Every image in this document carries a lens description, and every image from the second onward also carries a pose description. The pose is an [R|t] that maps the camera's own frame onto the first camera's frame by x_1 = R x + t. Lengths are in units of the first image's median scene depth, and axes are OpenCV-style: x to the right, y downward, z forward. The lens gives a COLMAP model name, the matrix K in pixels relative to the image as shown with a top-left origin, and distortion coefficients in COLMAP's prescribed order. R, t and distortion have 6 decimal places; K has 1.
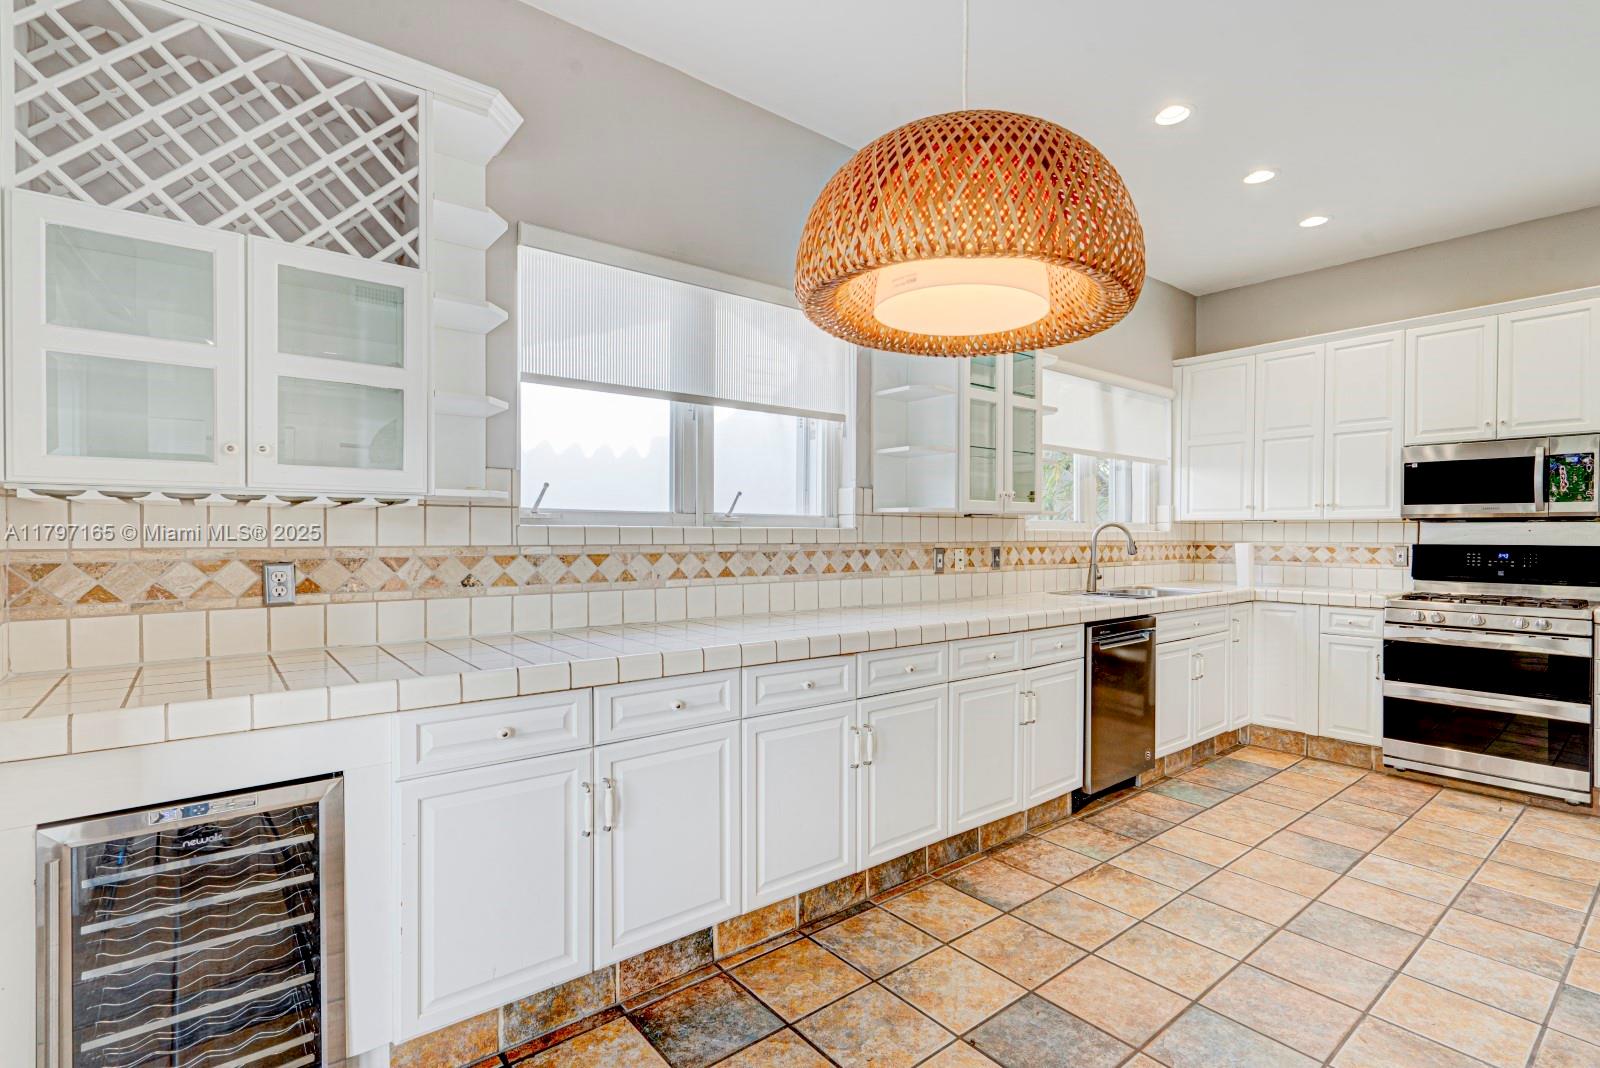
lens RADIAL K [[733.7, 0, 795.0], [0, 733.7, 539.2], [0, 0, 1]] dist [-0.008483, 0.004824]
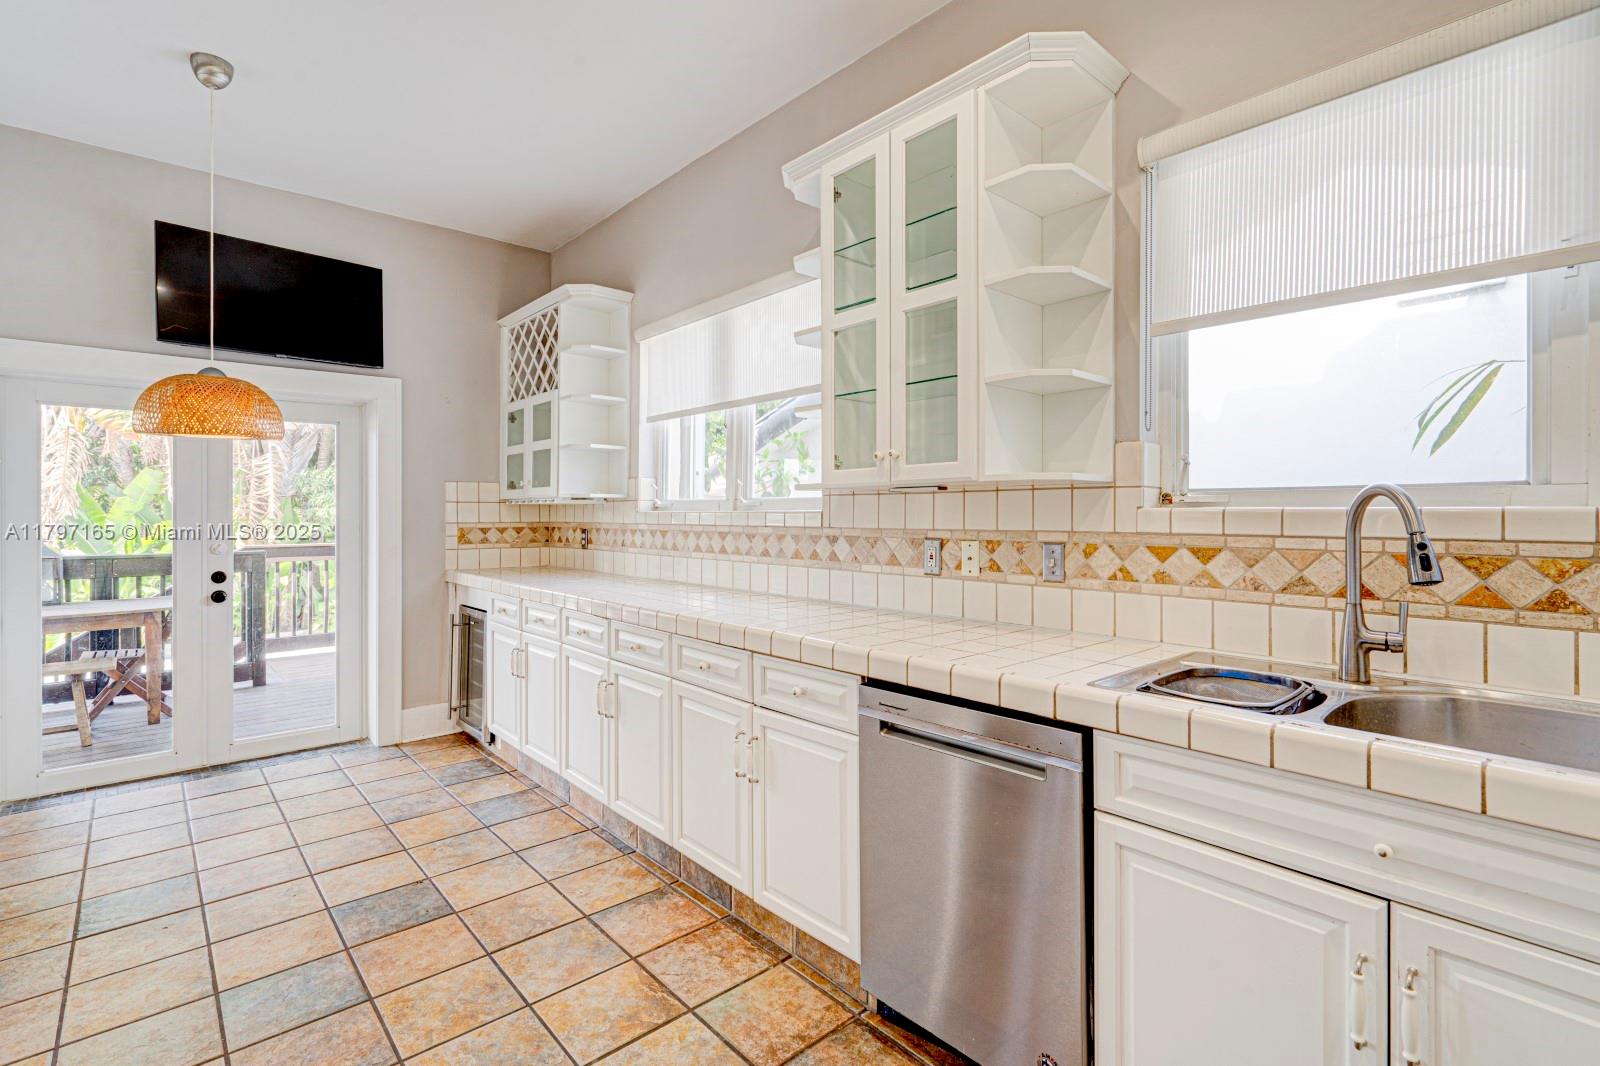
lens RADIAL K [[733.7, 0, 803.1], [0, 733.7, 516.3], [0, 0, 1]] dist [-0.008483, 0.004824]
pose [[0.081048, -0.005328, -0.996696, 1.308006], [-0.016124, 0.999848, -0.006656, -0.002793], [0.996580, 0.016610, 0.080949, 1.244814]]
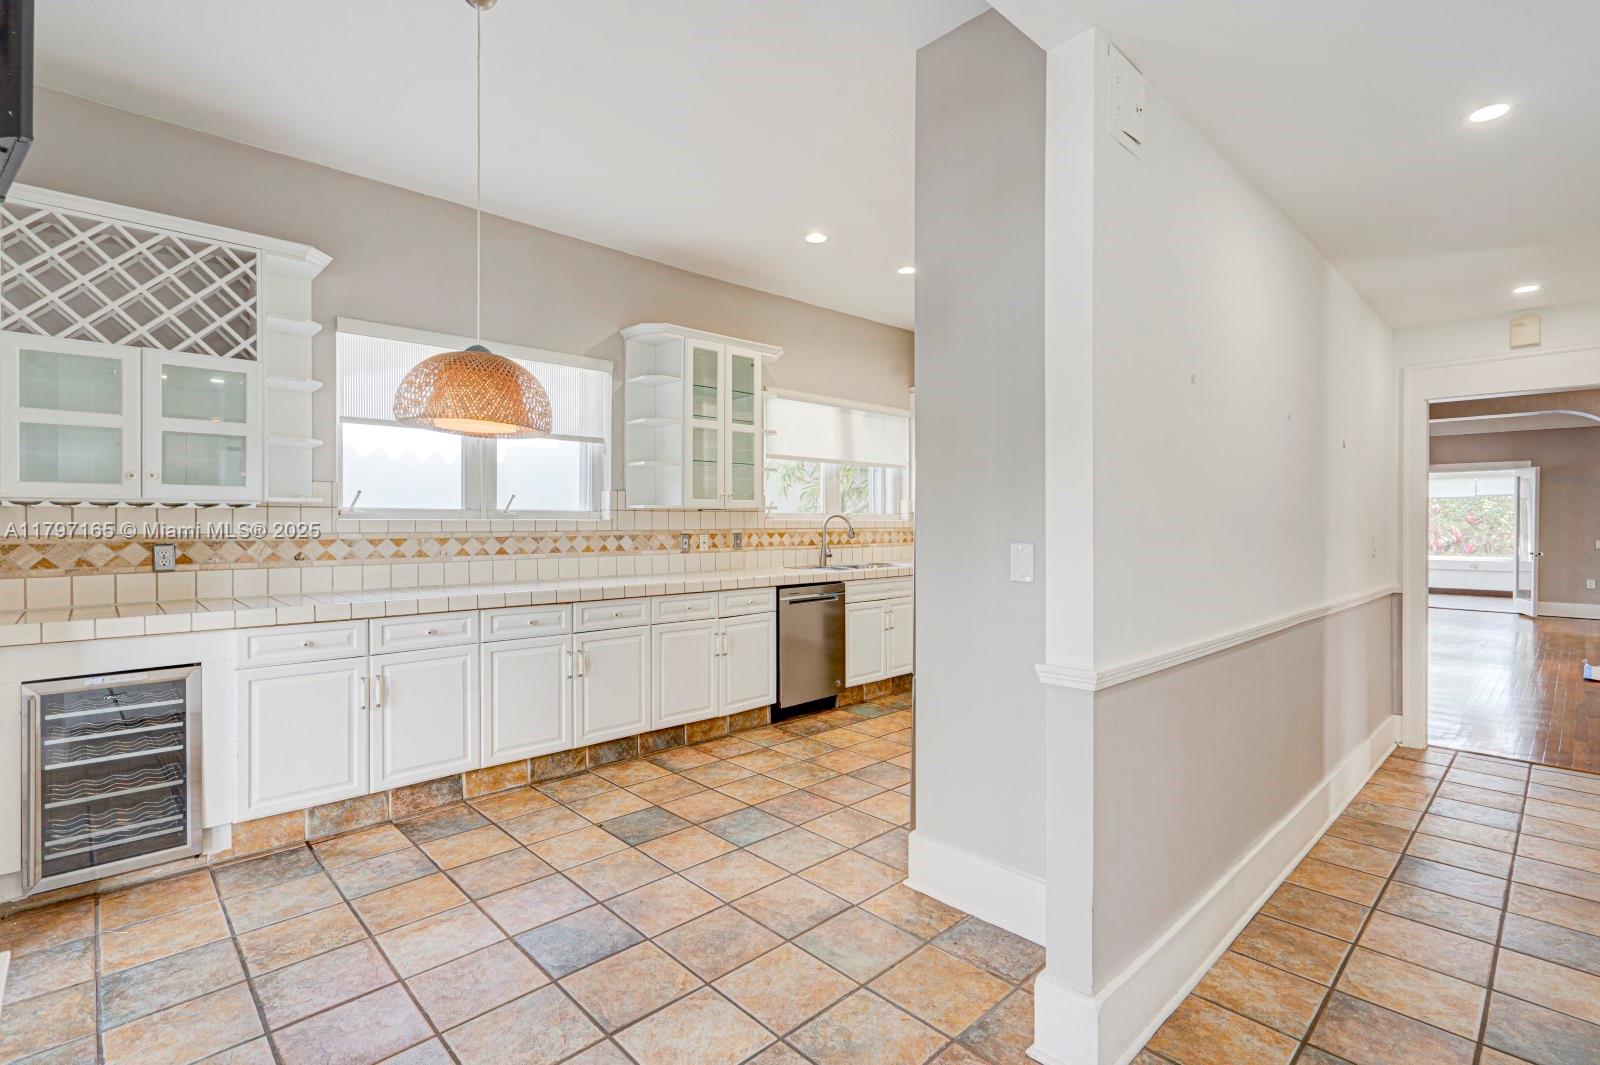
lens RADIAL K [[733.7, 0, 790.2], [0, 733.7, 523.4], [0, 0, 1]] dist [-0.008483, 0.004824]
pose [[0.996737, -0.004140, 0.080614, 0.424103], [0.004668, 0.999969, -0.006362, 0.003269], [-0.080585, 0.006718, 0.996725, -0.561720]]
